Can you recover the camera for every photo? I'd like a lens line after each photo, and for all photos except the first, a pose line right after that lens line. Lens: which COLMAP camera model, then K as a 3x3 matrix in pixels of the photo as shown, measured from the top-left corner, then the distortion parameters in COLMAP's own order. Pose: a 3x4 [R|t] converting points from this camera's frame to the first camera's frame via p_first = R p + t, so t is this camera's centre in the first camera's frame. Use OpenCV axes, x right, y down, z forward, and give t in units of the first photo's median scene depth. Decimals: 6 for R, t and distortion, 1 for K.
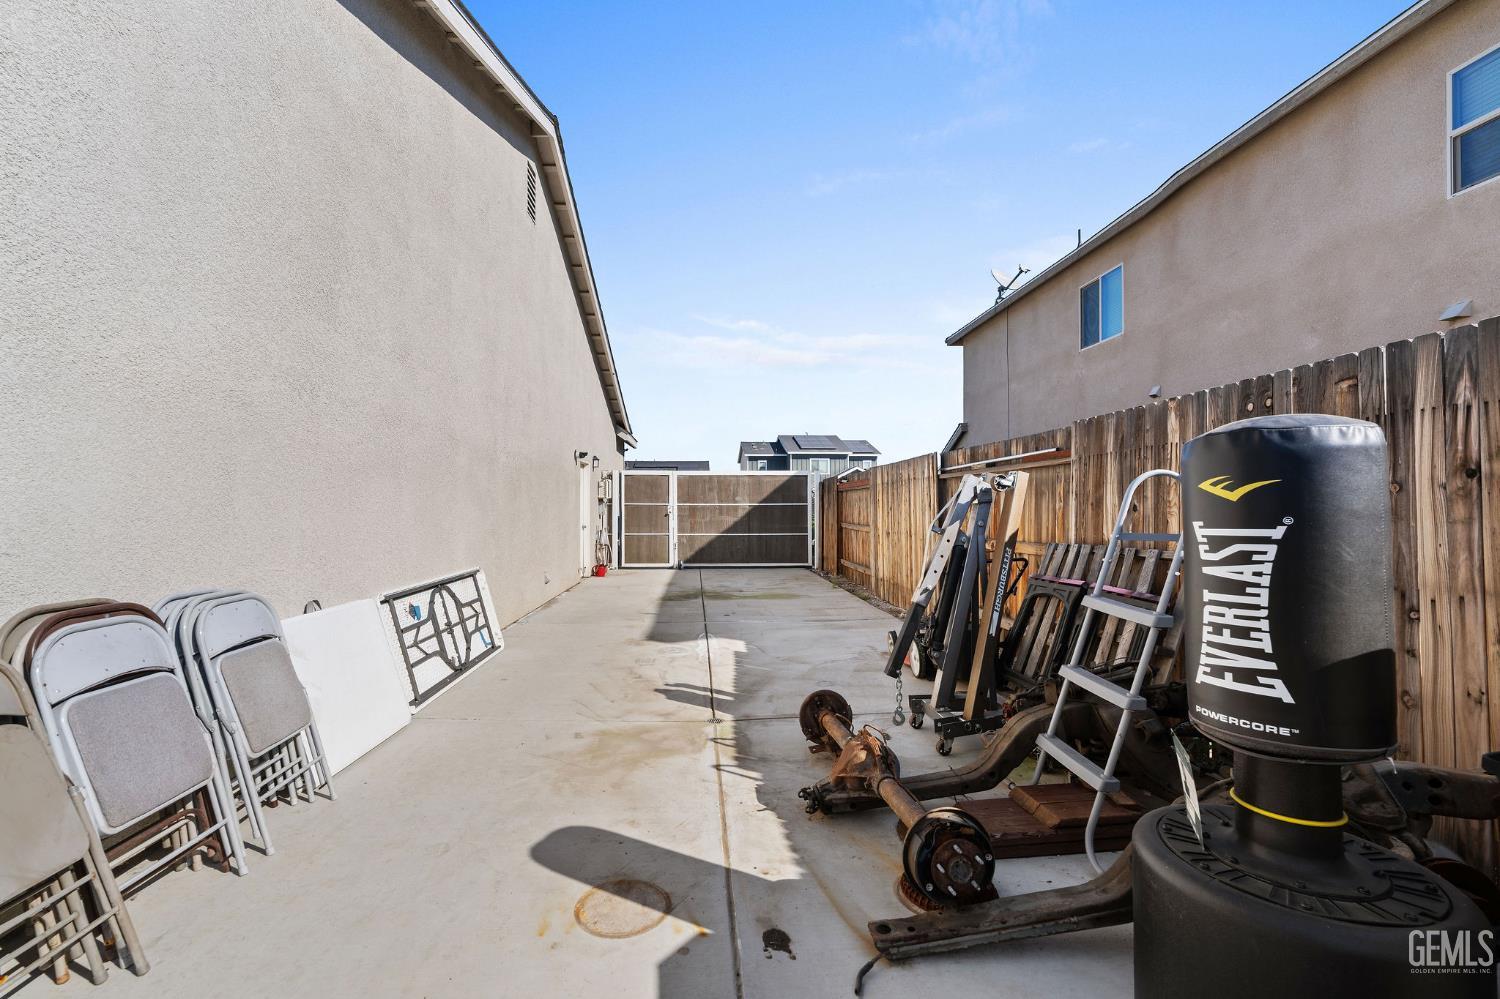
lens RADIAL K [[610.4, 0, 742.0], [0, 610.4, 499.2], [0, 0, 1]] dist [0.000405, -0.000303]
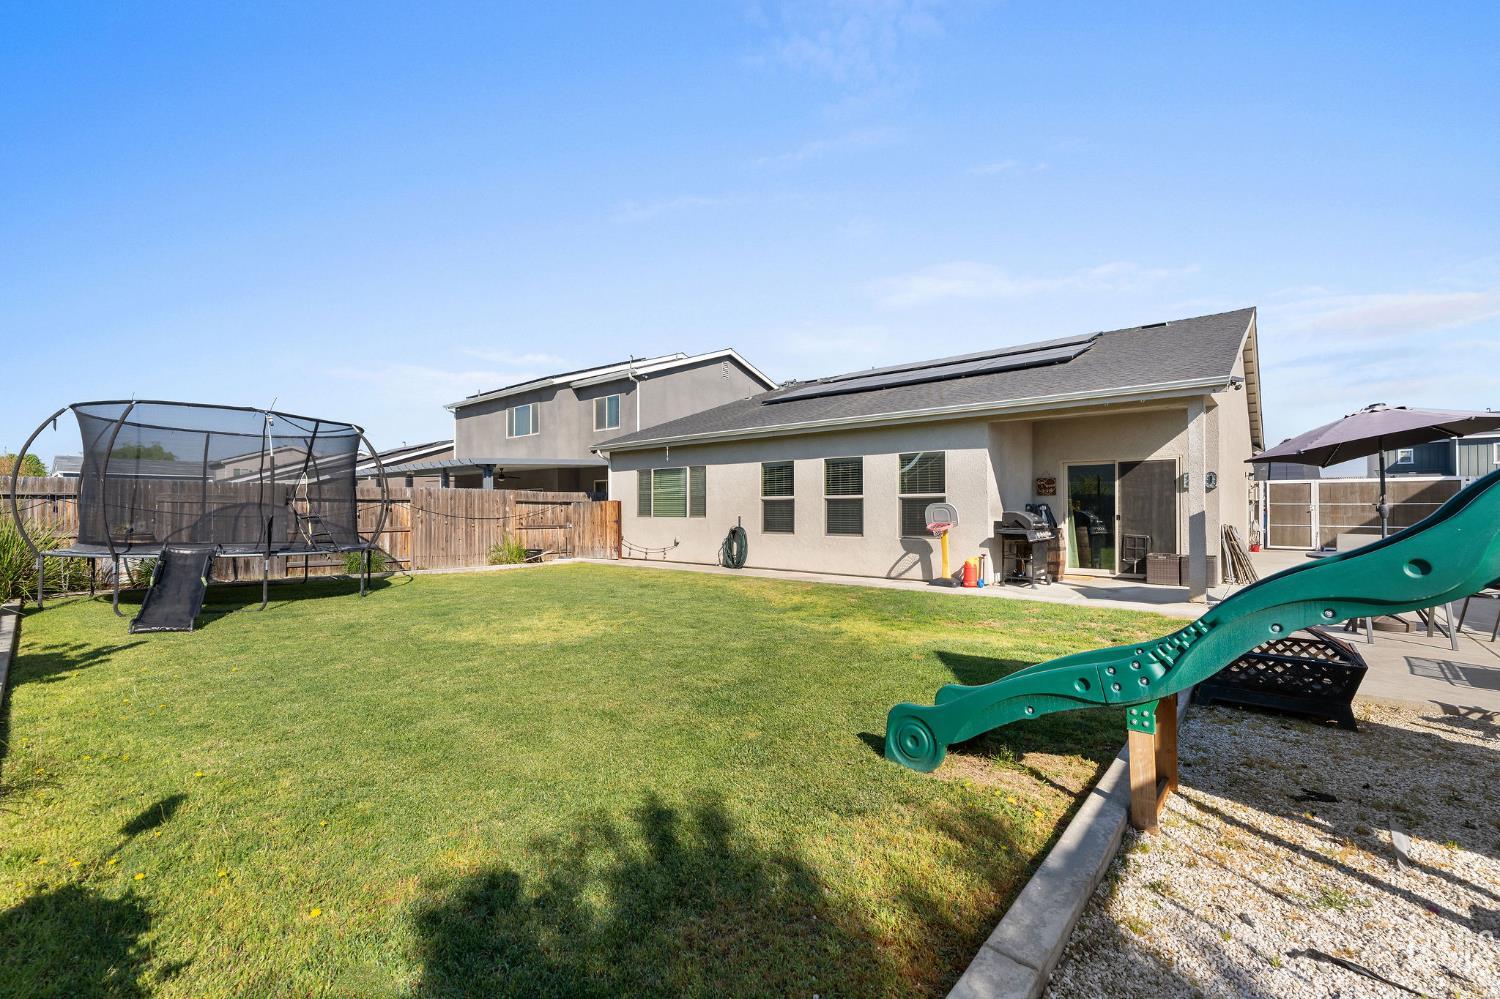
lens RADIAL K [[610.4, 0, 751.6], [0, 610.4, 507.7], [0, 0, 1]] dist [0.000405, -0.000303]
pose [[0.736979, -0.003261, -0.675907, -0.121280], [0.012641, 0.999880, 0.008959, -0.012518], [0.675797, -0.015147, 0.736932, -0.916730]]
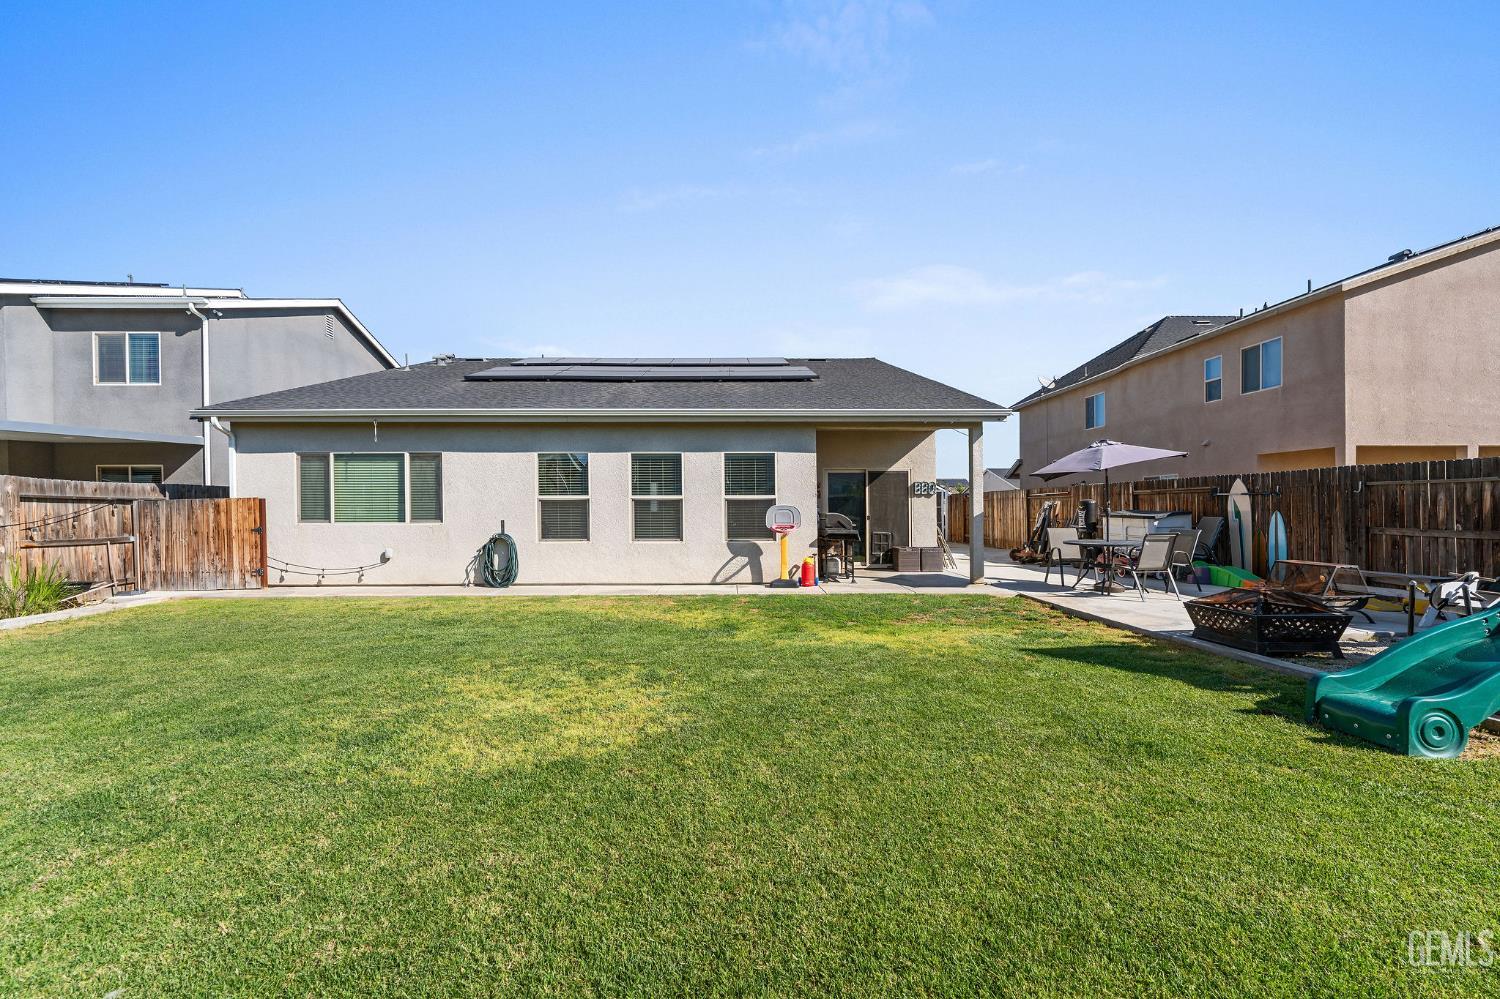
lens RADIAL K [[610.4, 0, 741.3], [0, 610.4, 508.7], [0, 0, 1]] dist [0.000405, -0.000303]
pose [[0.999237, -0.002422, -0.038986, -0.455395], [0.002919, 0.999915, 0.012697, -0.013529], [0.038952, -0.012801, 0.999159, -0.959147]]
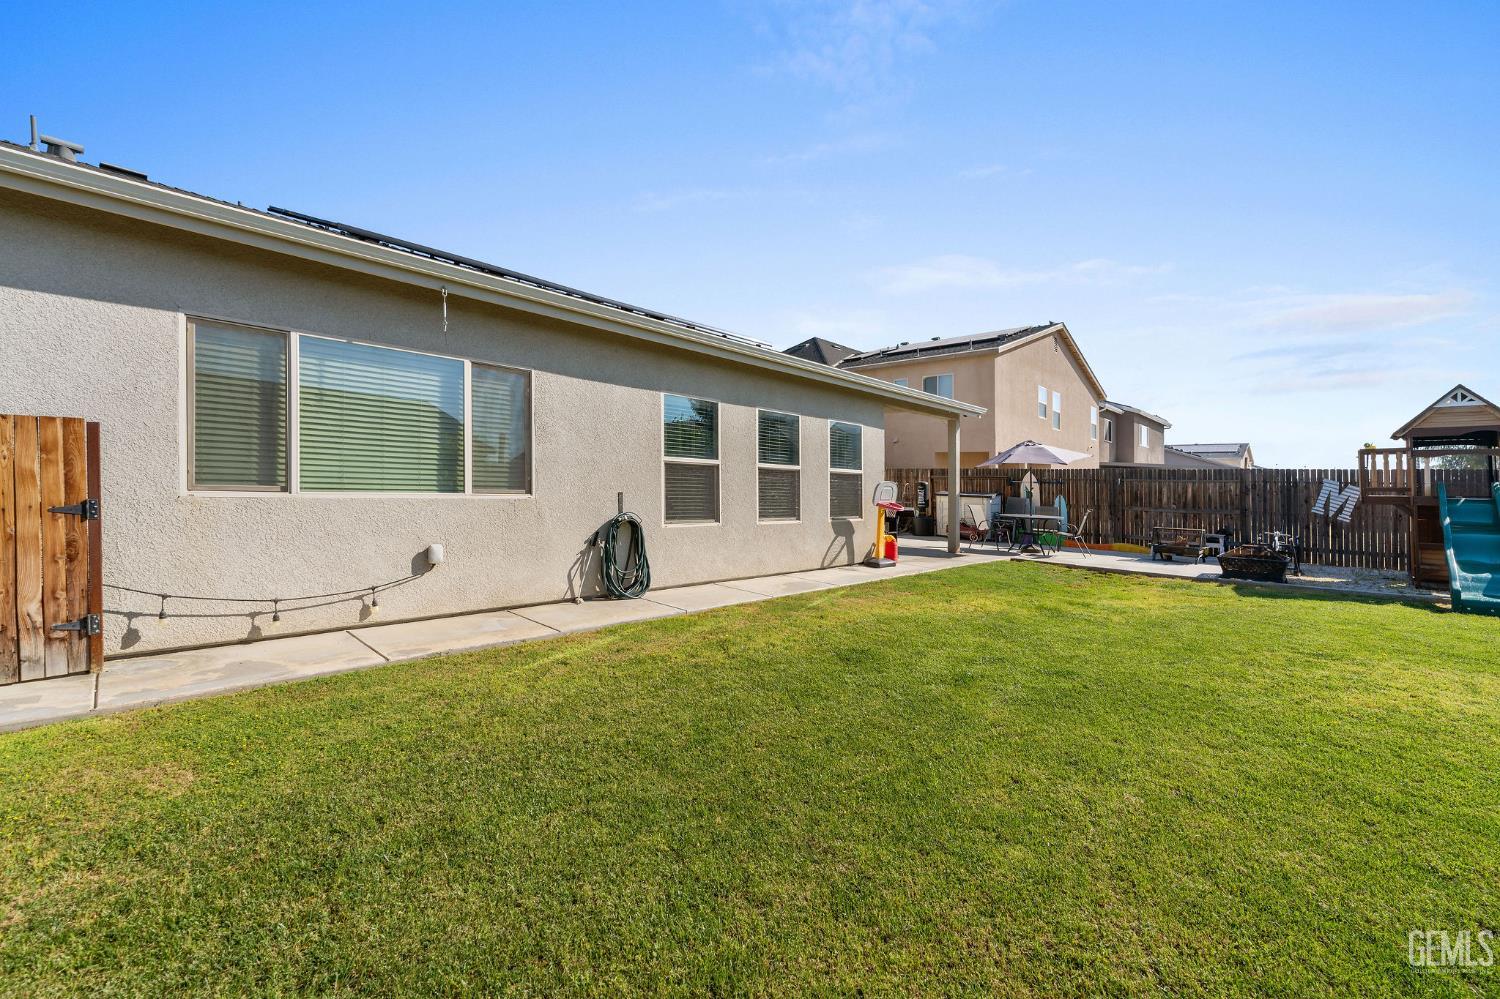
lens RADIAL K [[610.4, 0, 737.8], [0, 610.4, 483.7], [0, 0, 1]] dist [0.000405, -0.000303]
pose [[0.734163, 0.024430, 0.678534, -1.022464], [-0.039810, 0.999182, 0.007100, -0.004552], [-0.677806, -0.032225, 0.734535, -0.639764]]
